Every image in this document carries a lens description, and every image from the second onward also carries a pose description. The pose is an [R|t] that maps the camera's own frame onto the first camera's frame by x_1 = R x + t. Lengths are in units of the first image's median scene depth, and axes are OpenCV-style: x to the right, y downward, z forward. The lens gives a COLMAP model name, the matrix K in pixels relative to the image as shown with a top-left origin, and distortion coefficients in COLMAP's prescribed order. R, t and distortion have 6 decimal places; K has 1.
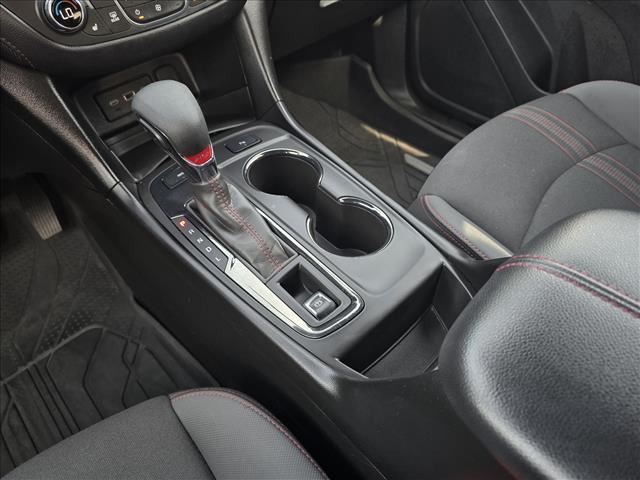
lens RADIAL K [[431.9, 0, 318.1], [0, 431.9, 240.6], [0, 0, 1]] dist [0.004503, -0.004631]
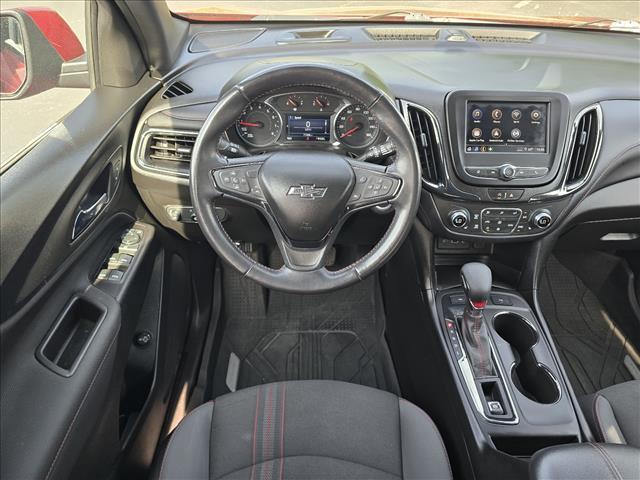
lens RADIAL K [[431.9, 0, 319.3], [0, 431.9, 234.7], [0, 0, 1]] dist [0.004503, -0.004631]
pose [[0.744393, 0.466463, -0.477798, -0.015225], [-0.536688, 0.843689, -0.012468, -0.039161], [0.397297, 0.265710, 0.878381, -0.914323]]
